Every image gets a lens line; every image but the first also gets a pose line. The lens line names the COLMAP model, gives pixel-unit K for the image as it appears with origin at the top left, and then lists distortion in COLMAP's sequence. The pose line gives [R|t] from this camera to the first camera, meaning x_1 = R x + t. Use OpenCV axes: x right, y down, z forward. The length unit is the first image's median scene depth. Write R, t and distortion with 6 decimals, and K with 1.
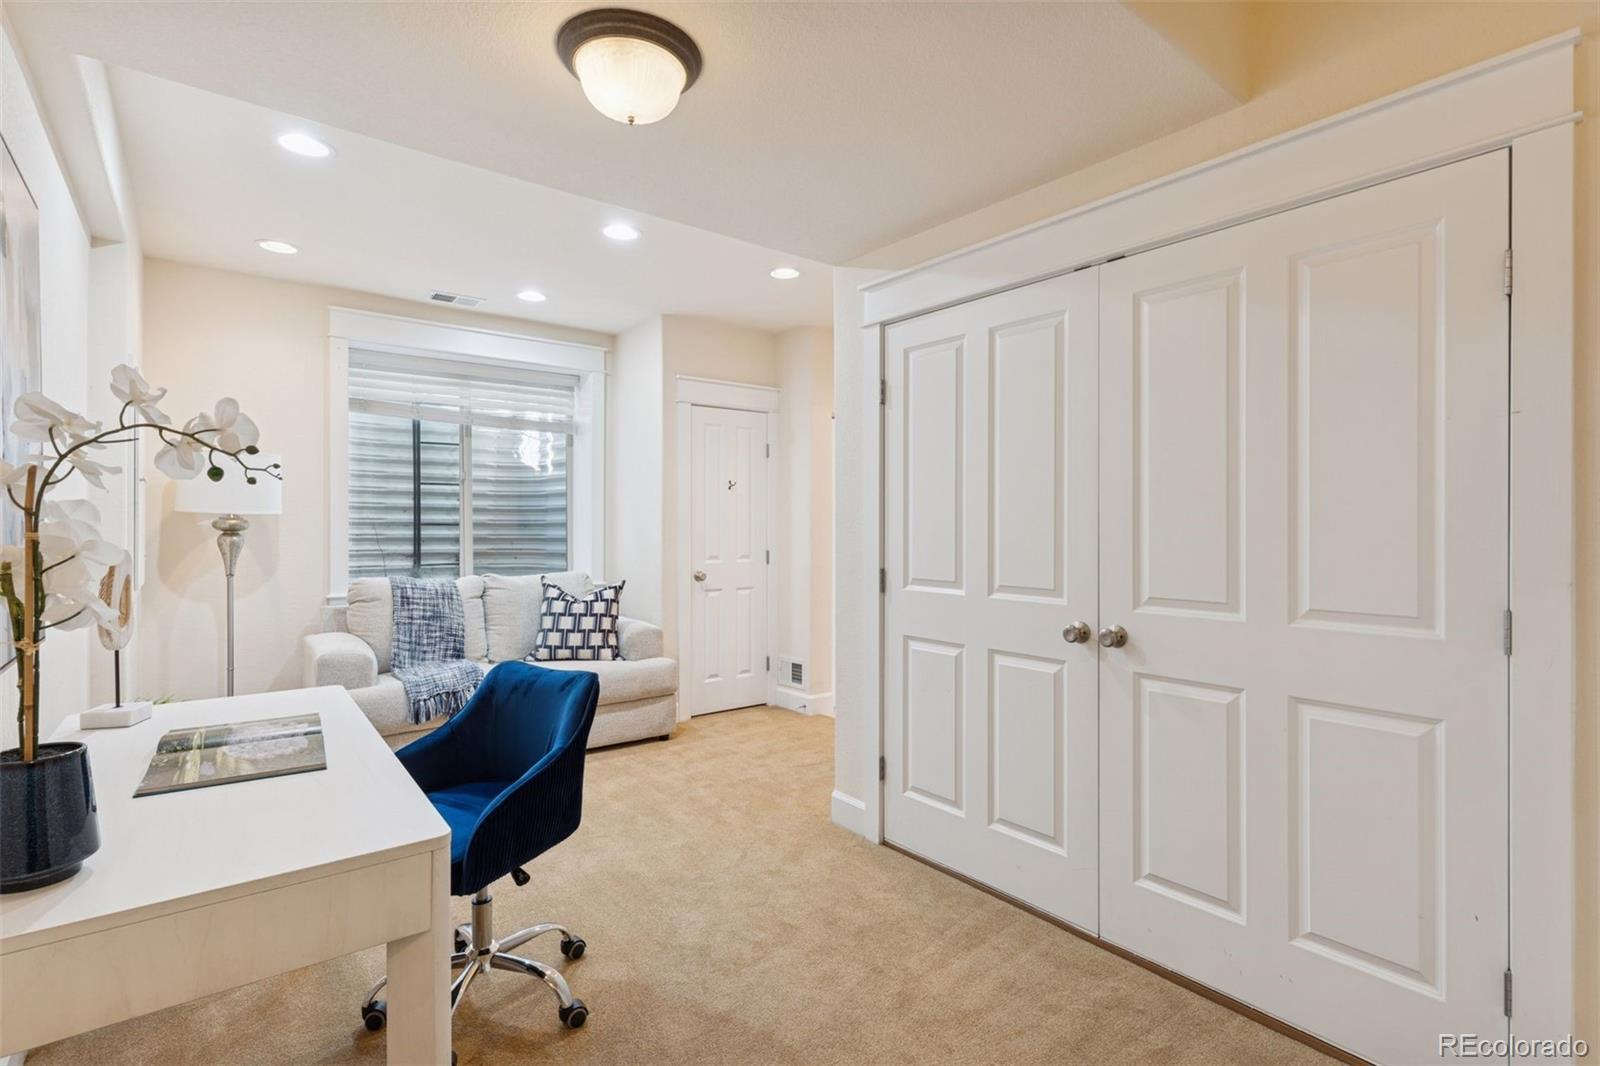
lens RADIAL K [[767.5, 0, 800.0], [0, 767.5, 533.0], [0, 0, 1]] dist [-0.000666, 0.000031]
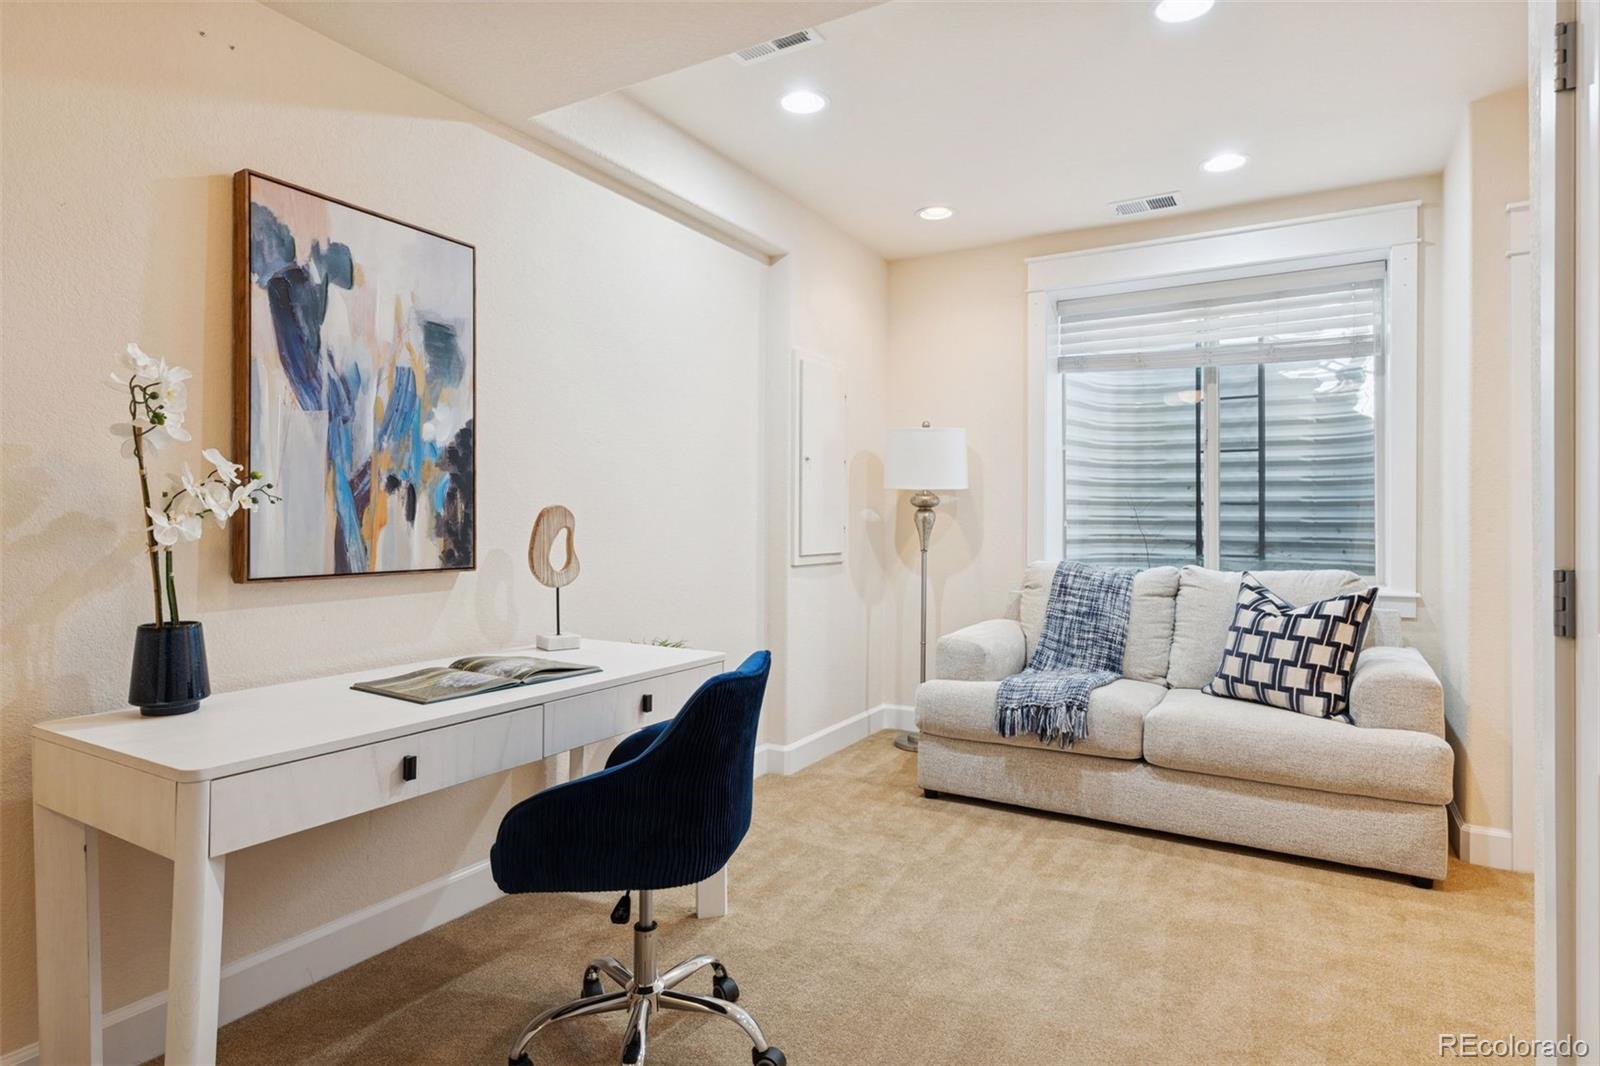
lens RADIAL K [[870.5, 0, 799.5], [0, 870.5, 522.7], [0, 0, 1]] dist [-0.002877, 0.000705]
pose [[0.366411, 0.000831, -0.930453, 0.251639], [-0.012508, 0.999914, -0.004033, 0.022858], [0.930369, 0.013116, 0.366389, 0.393018]]
